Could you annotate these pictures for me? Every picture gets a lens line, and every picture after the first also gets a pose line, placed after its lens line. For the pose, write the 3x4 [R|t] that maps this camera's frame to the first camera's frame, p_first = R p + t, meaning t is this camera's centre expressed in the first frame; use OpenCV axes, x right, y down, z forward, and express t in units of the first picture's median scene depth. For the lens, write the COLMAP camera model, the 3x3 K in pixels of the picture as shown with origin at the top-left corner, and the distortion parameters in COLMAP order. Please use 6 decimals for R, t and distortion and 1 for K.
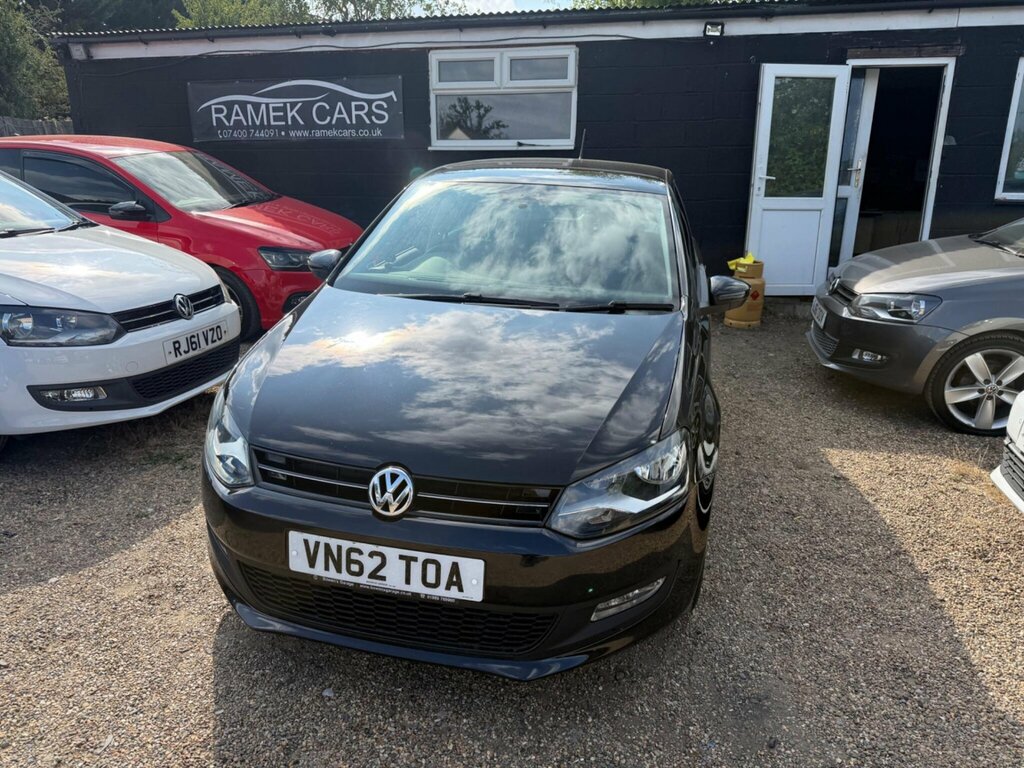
lens RADIAL K [[715.0, 0, 509.2], [0, 715.0, 388.7], [0, 0, 1]] dist [0.015894, -0.021161]
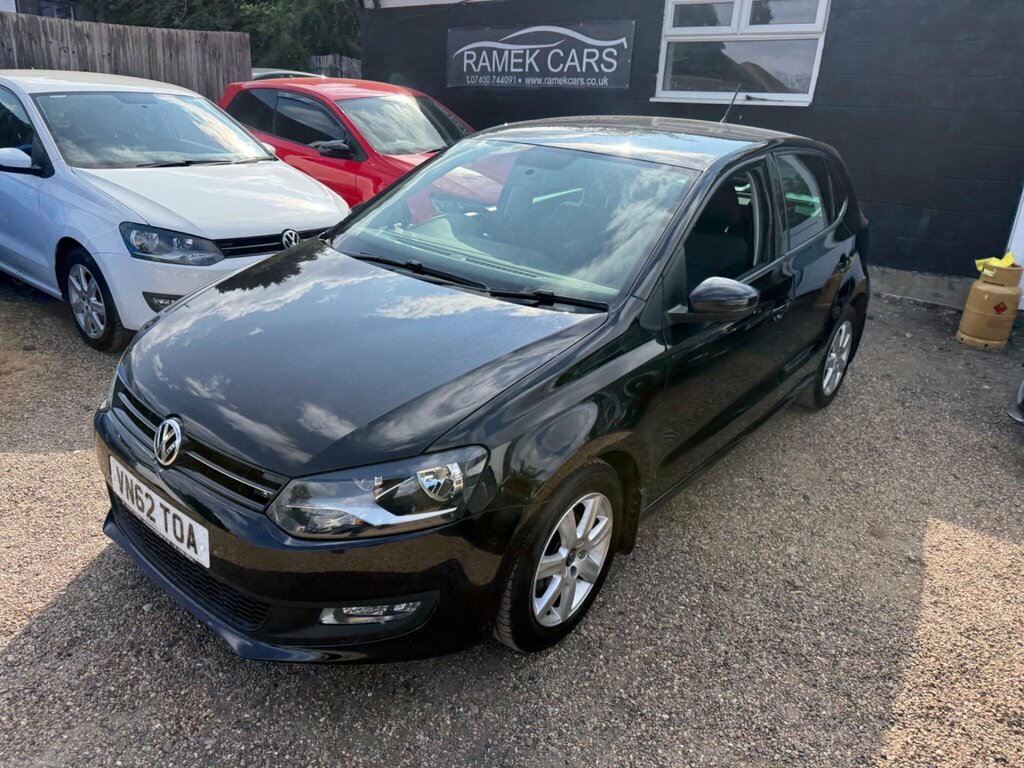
lens RADIAL K [[715.0, 0, 510.0], [0, 715.0, 385.4], [0, 0, 1]] dist [0.015894, -0.021161]
pose [[0.895872, 0.193219, -0.400099, 0.228647], [-0.167800, 0.980938, 0.097999, -0.041346], [0.411408, -0.020658, 0.911217, 0.084662]]
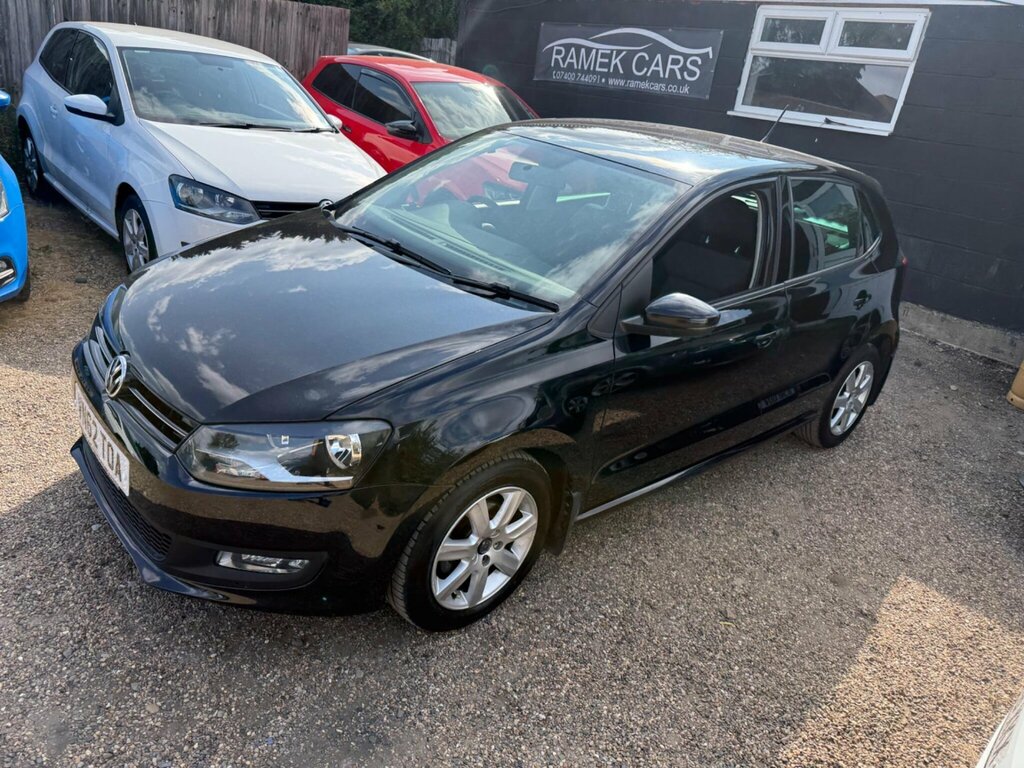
lens RADIAL K [[715.0, 0, 511.5], [0, 715.0, 384.3], [0, 0, 1]] dist [0.015894, -0.021161]
pose [[0.810977, 0.318072, -0.491066, 0.300261], [-0.294408, 0.947165, 0.127290, -0.057278], [0.505608, 0.041345, 0.861772, 0.114337]]
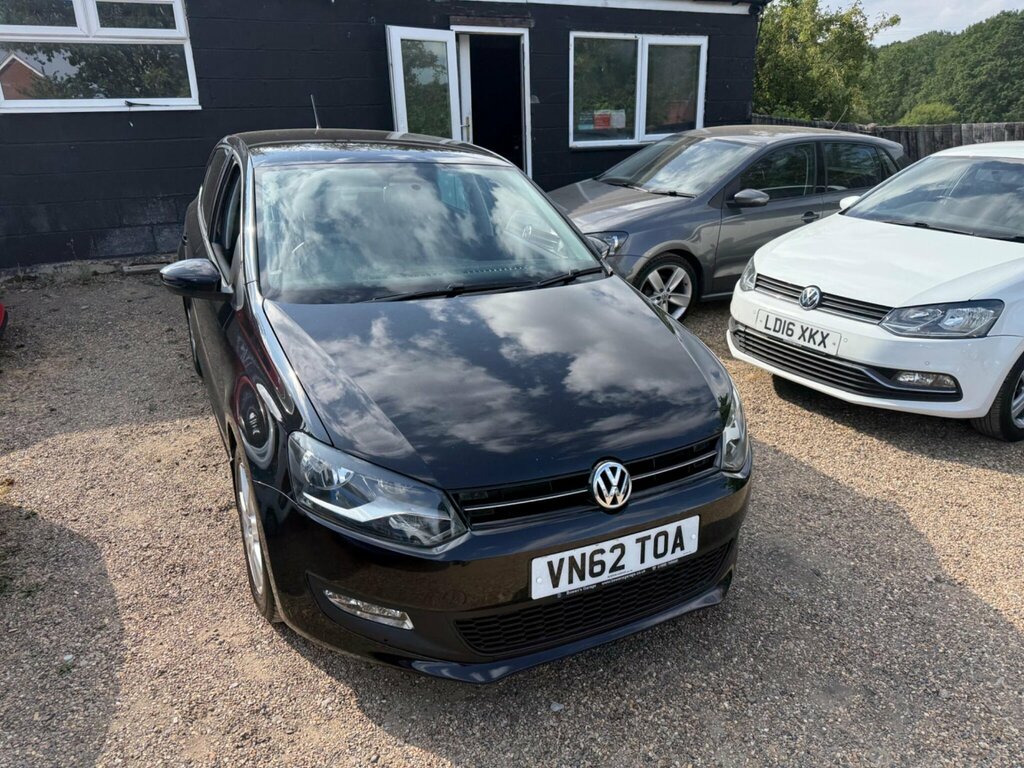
lens RADIAL K [[715.0, 0, 503.2], [0, 715.0, 377.9], [0, 0, 1]] dist [0.015894, -0.021161]
pose [[0.773737, -0.236679, 0.587635, -0.285840], [0.205099, 0.971218, 0.121120, -0.054284], [-0.599388, 0.026808, 0.800010, 0.089664]]
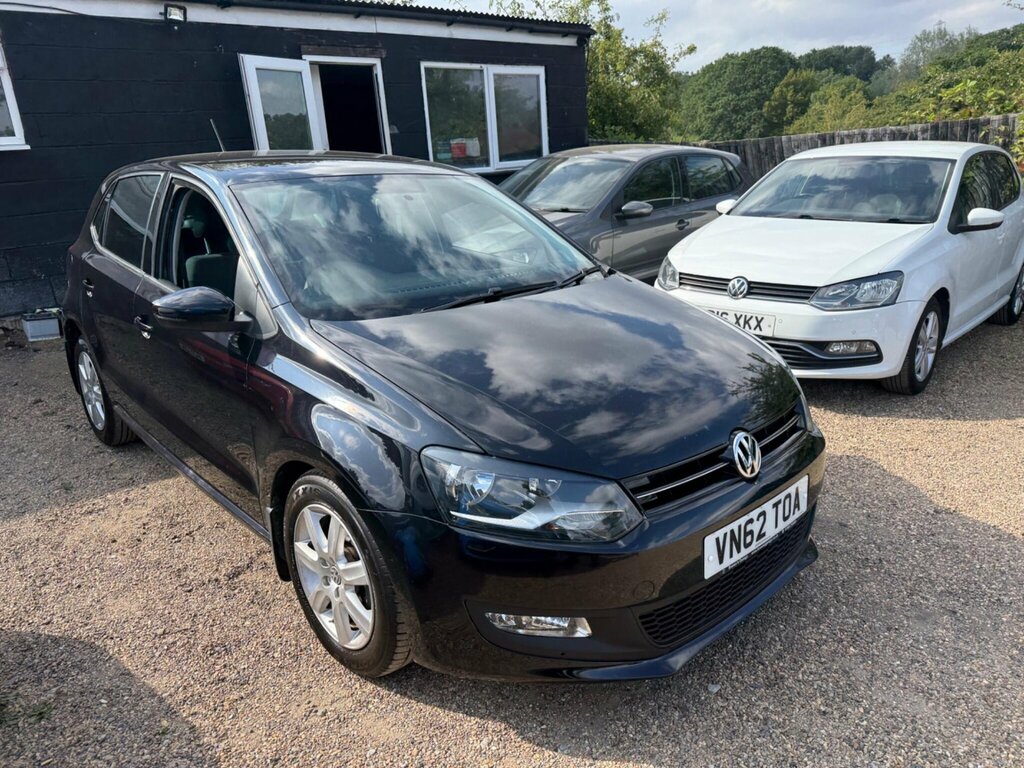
lens RADIAL K [[715.0, 0, 508.6], [0, 715.0, 390.5], [0, 0, 1]] dist [0.015894, -0.021161]
pose [[0.560664, -0.299870, 0.771838, -0.380286], [0.296179, 0.943080, 0.151255, -0.068402], [-0.773262, 0.143799, 0.617566, 0.204163]]
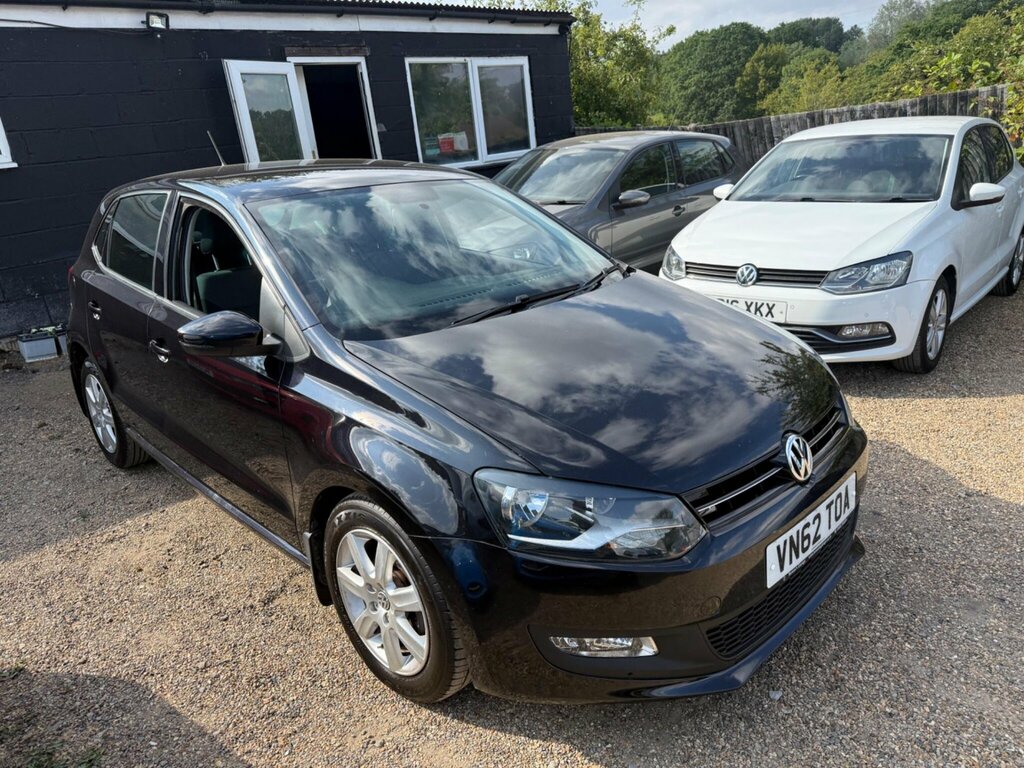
lens RADIAL K [[715.0, 0, 507.1], [0, 715.0, 379.2], [0, 0, 1]] dist [0.015894, -0.021161]
pose [[0.532415, -0.330121, 0.779458, -0.385775], [0.341859, 0.926241, 0.158778, -0.089182], [-0.774381, 0.181929, 0.605999, 0.227219]]
